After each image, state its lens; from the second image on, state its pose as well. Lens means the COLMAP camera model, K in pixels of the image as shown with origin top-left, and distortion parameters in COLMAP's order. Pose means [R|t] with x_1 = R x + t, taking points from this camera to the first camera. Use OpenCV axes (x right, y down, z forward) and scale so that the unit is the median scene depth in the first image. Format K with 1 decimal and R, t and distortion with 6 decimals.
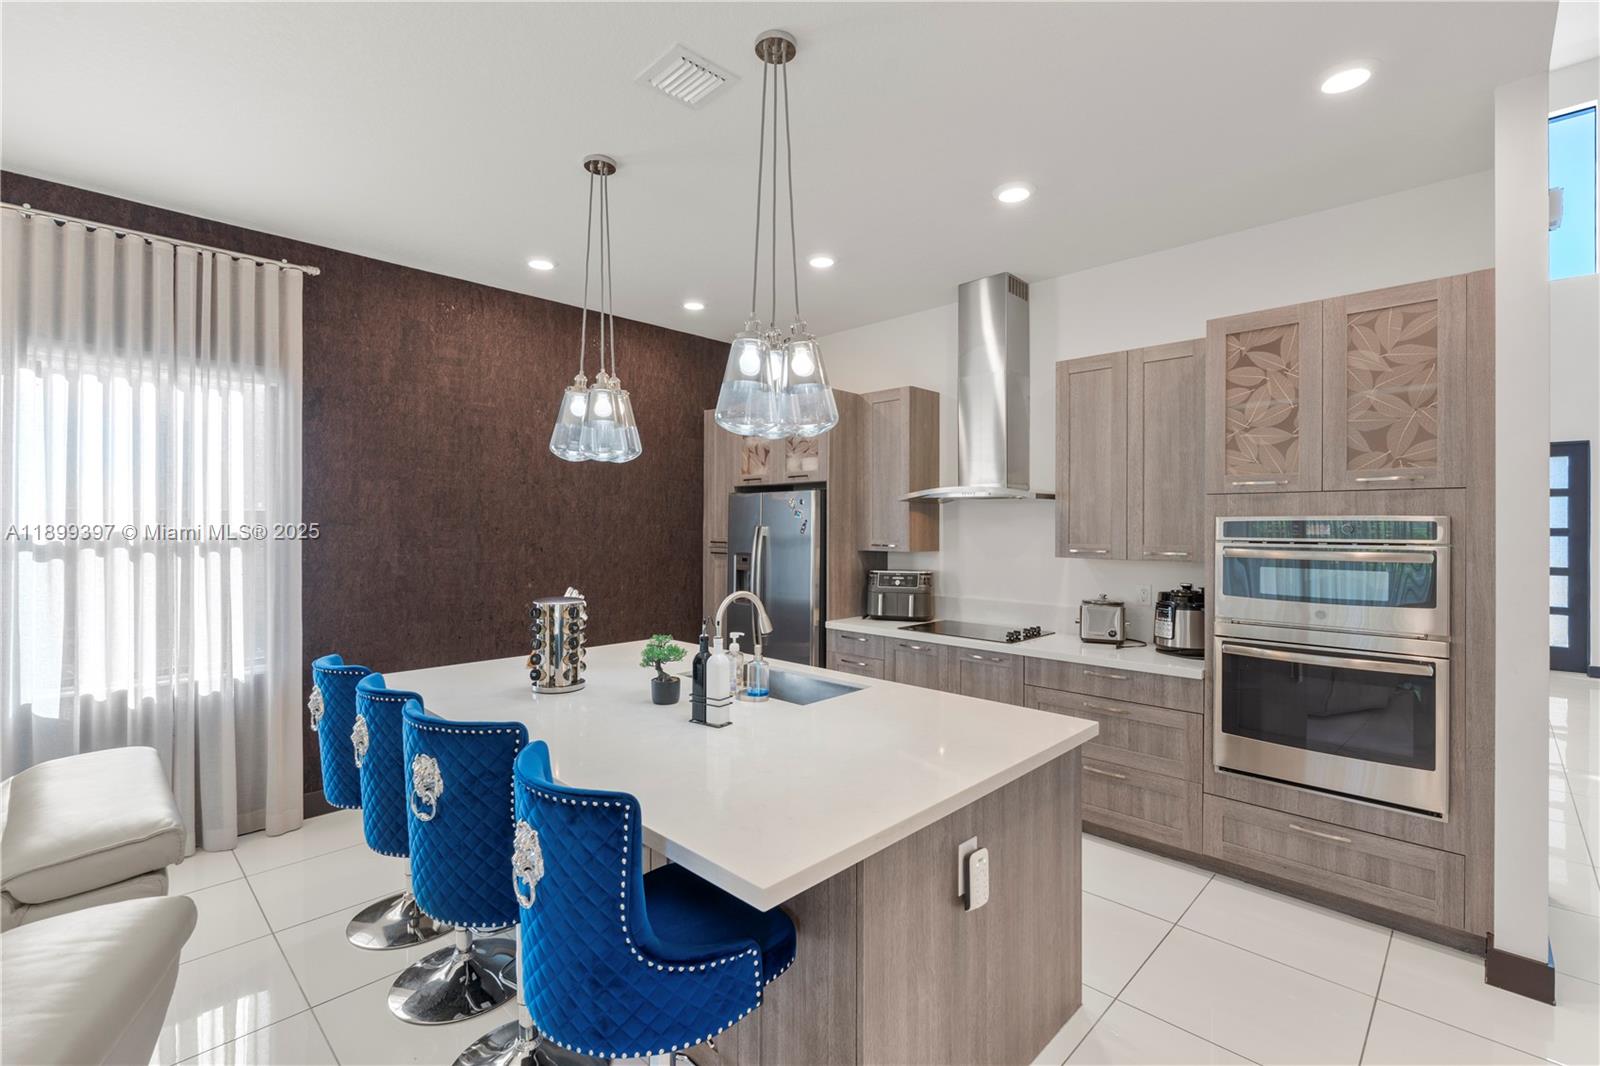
lens RADIAL K [[713.9, 0, 806.4], [0, 713.9, 526.6], [0, 0, 1]] dist [-0.006010, 0.001436]
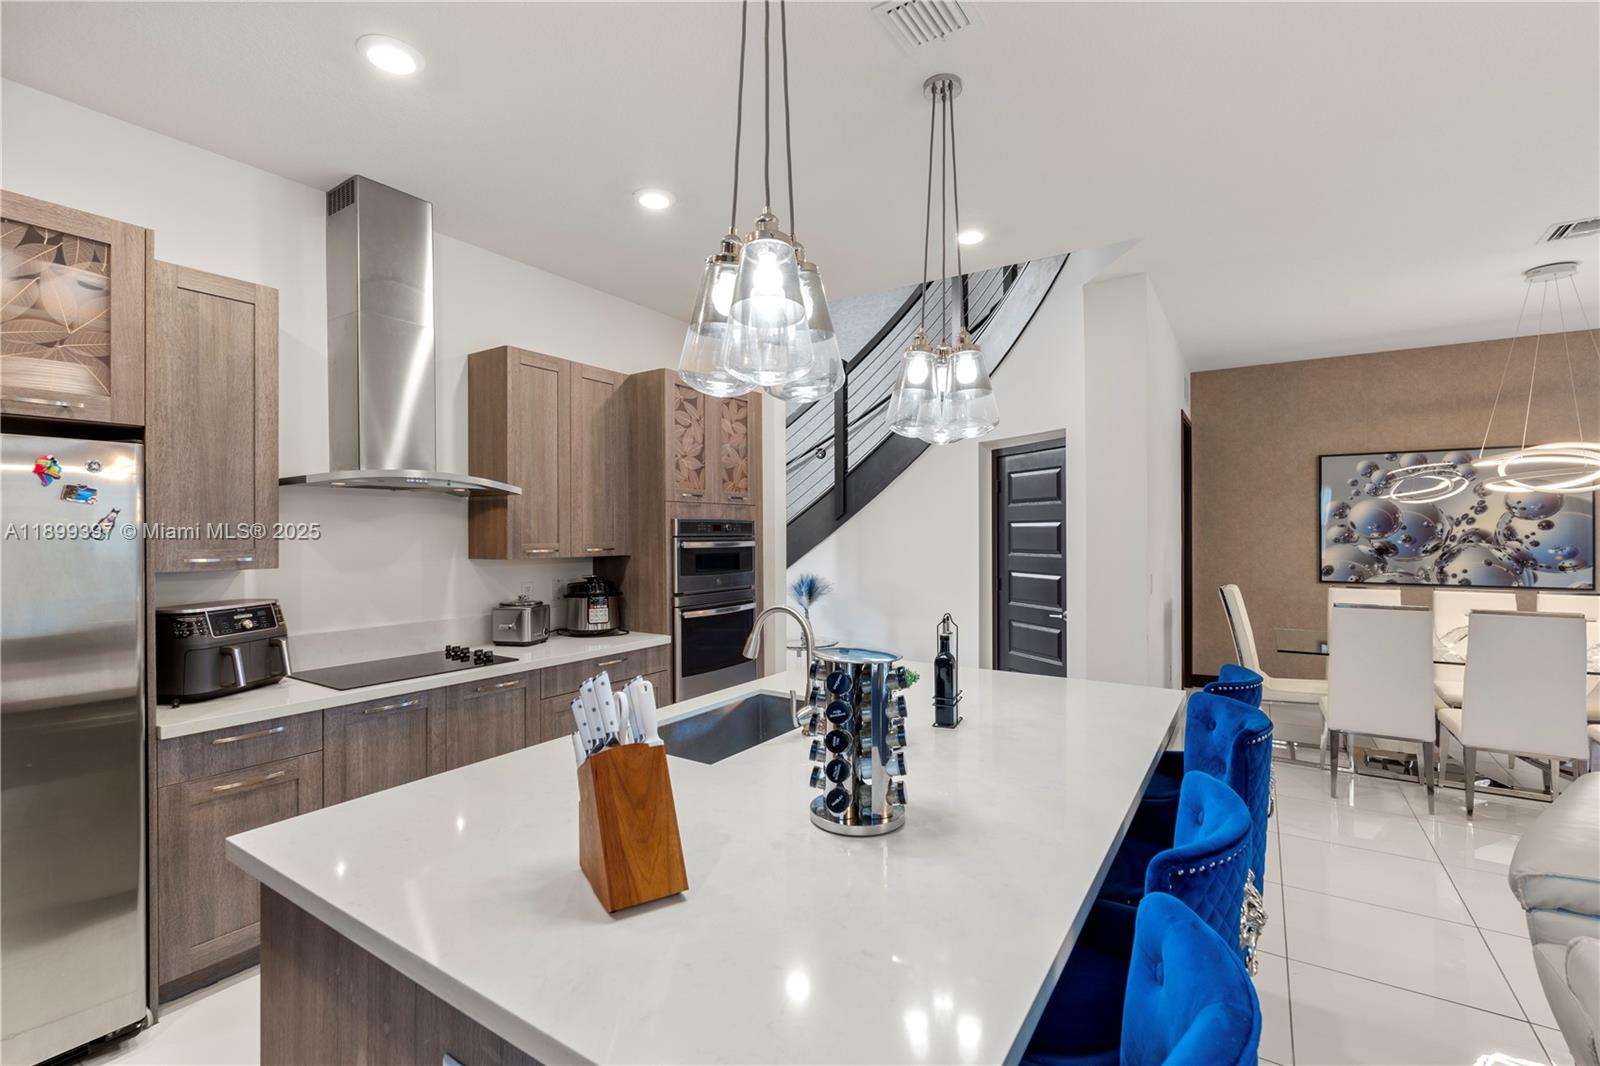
lens RADIAL K [[713.9, 0, 807.1], [0, 713.9, 526.6], [0, 0, 1]] dist [-0.006010, 0.001436]
pose [[-0.200211, 0.003443, 0.979747, -0.549775], [0.003980, 0.999988, -0.002701, 0.004217], [-0.979745, 0.003358, -0.200222, 0.717409]]
